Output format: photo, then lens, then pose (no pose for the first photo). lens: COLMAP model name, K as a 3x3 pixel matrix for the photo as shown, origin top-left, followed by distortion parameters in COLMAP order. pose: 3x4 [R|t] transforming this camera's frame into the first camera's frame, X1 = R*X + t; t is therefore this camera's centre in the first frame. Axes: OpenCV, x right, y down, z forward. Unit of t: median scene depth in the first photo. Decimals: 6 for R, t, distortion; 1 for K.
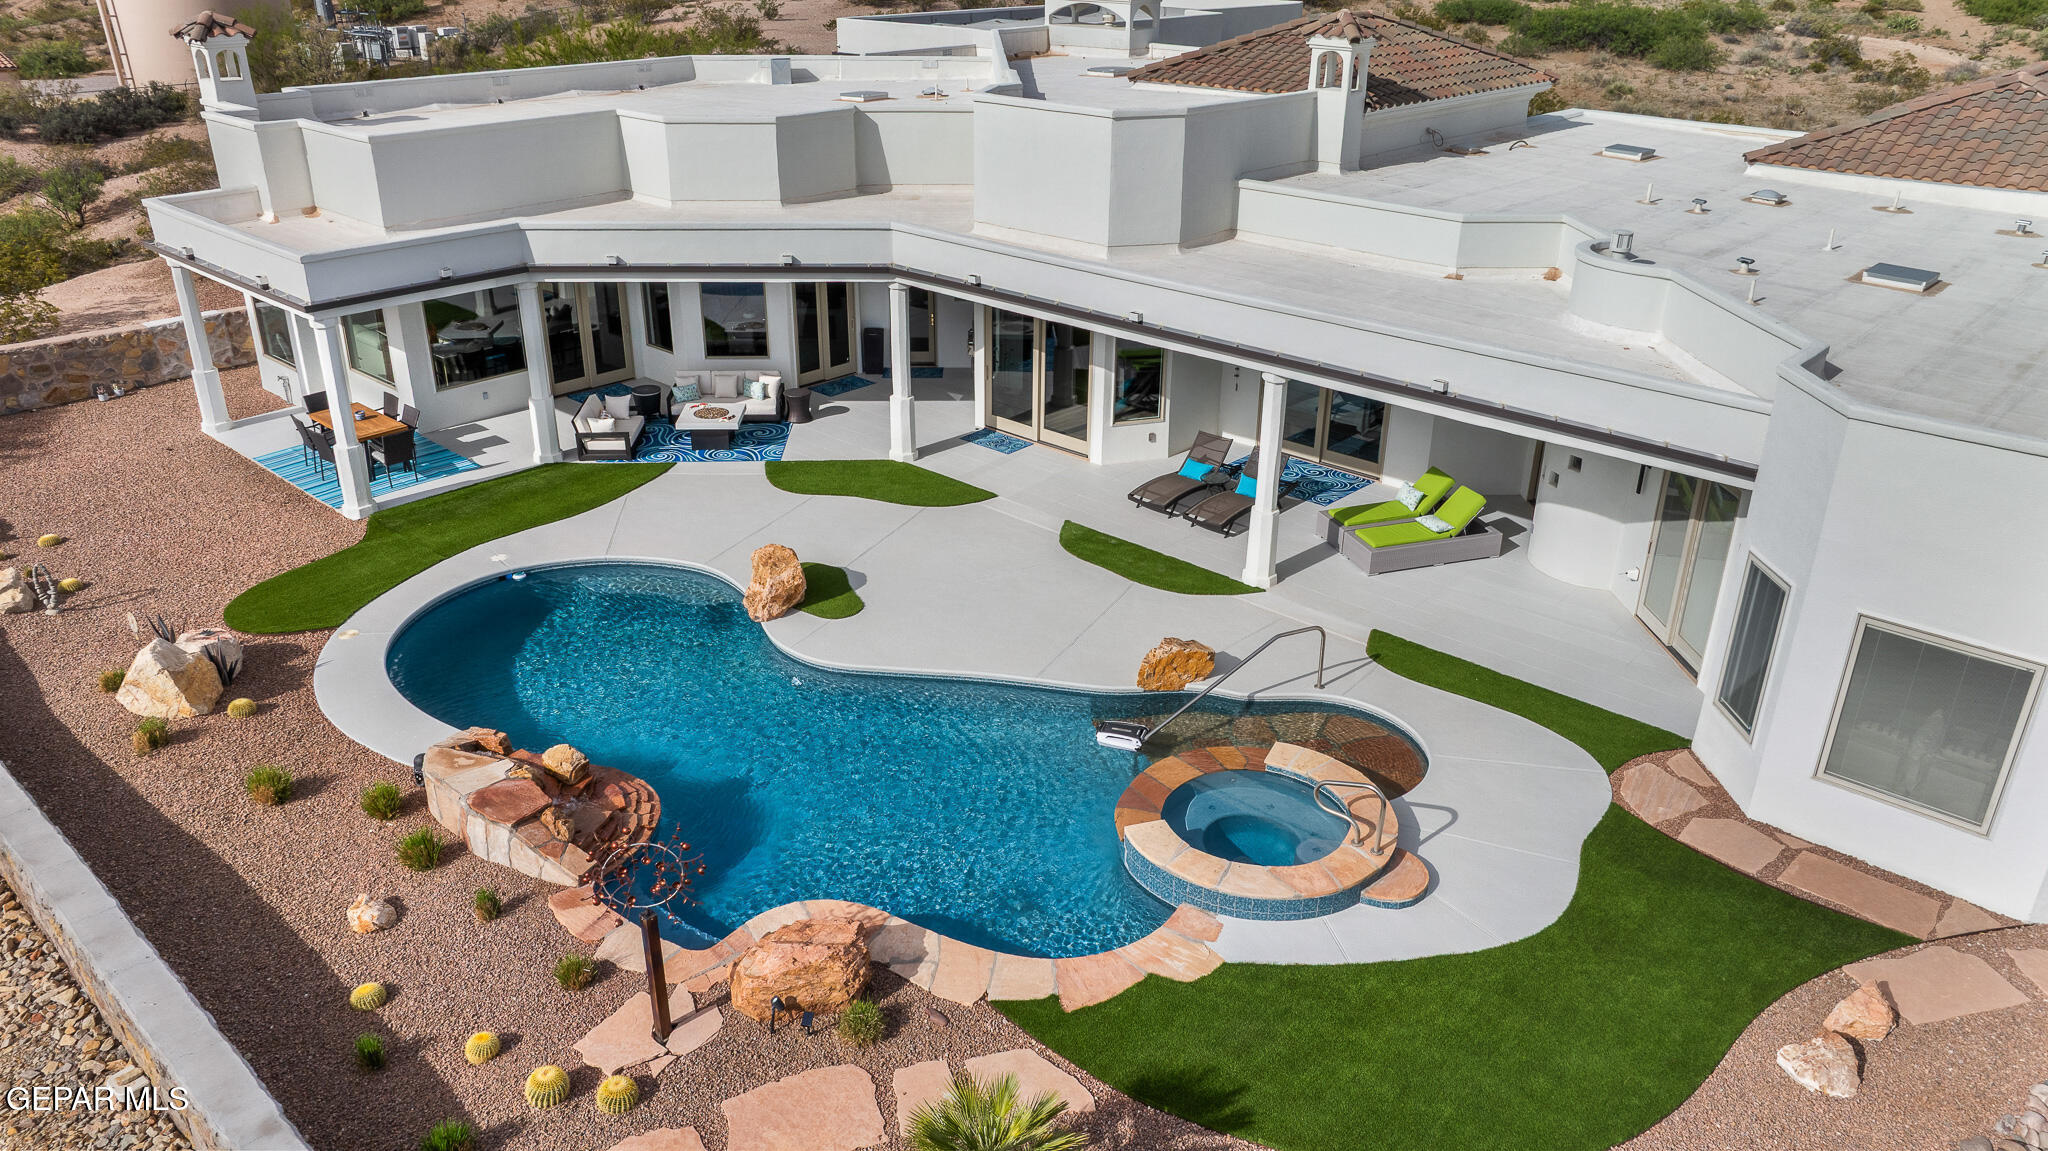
lens RADIAL K [[1445.0, 0, 1027.9], [0, 1445.0, 579.8], [0, 0, 1]] dist [-0.045155, 0.049639]
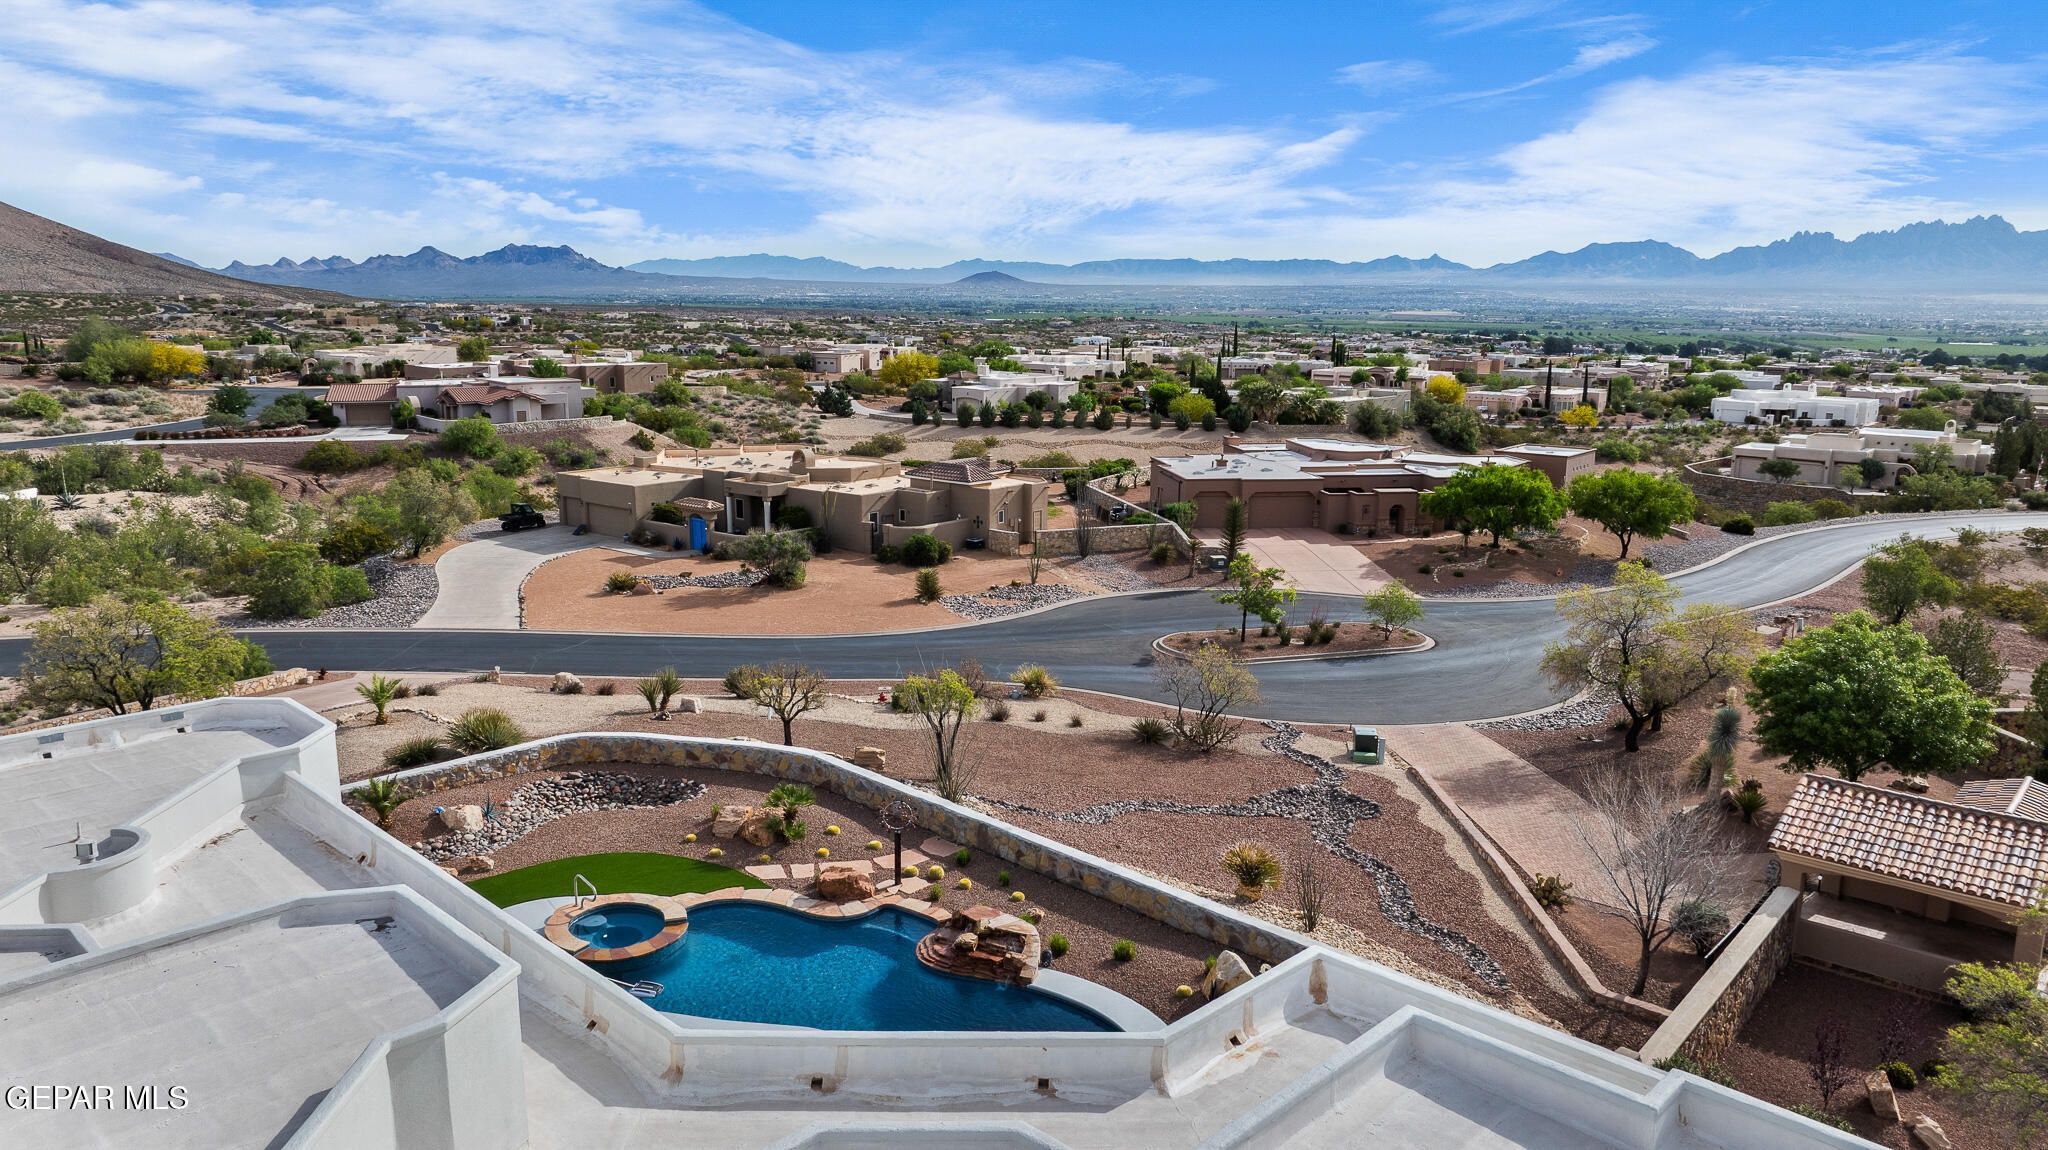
lens RADIAL K [[1446.8, 0, 1018.3], [0, 1446.8, 574.6], [0, 0, 1]] dist [-0.049693, 0.048226]
pose [[-0.998789, -0.026411, 0.041506, -0.363471], [0.003384, 0.804793, 0.593547, -1.095366], [-0.049080, 0.592968, -0.803729, 1.775478]]
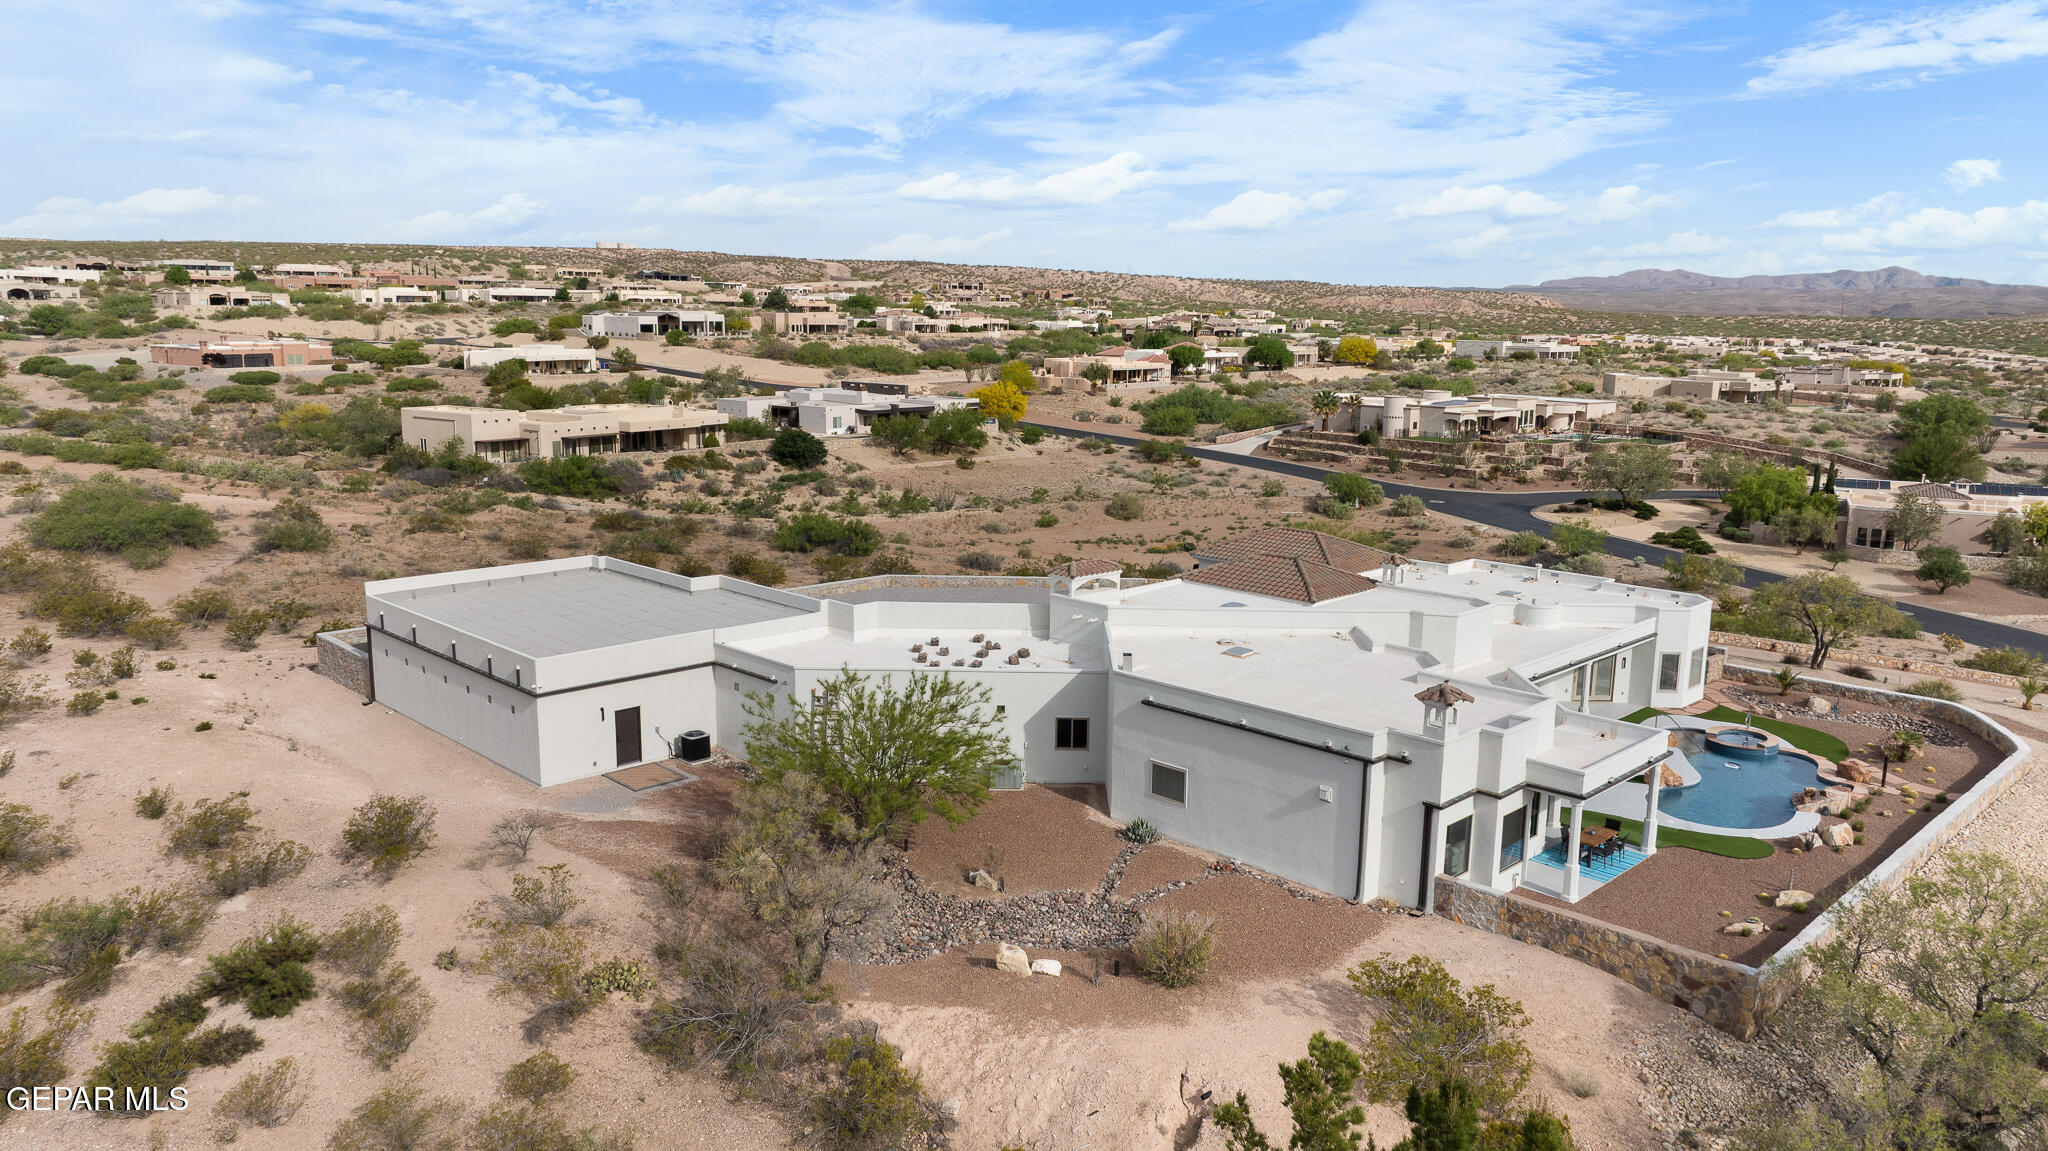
lens RADIAL K [[1445.0, 0, 1027.9], [0, 1445.0, 579.8], [0, 0, 1]] dist [-0.045155, 0.049639]
pose [[0.054144, -0.192900, 0.979723, -2.947479], [0.411890, 0.898114, 0.154069, -1.298923], [-0.909623, 0.395197, 0.128082, 1.650501]]
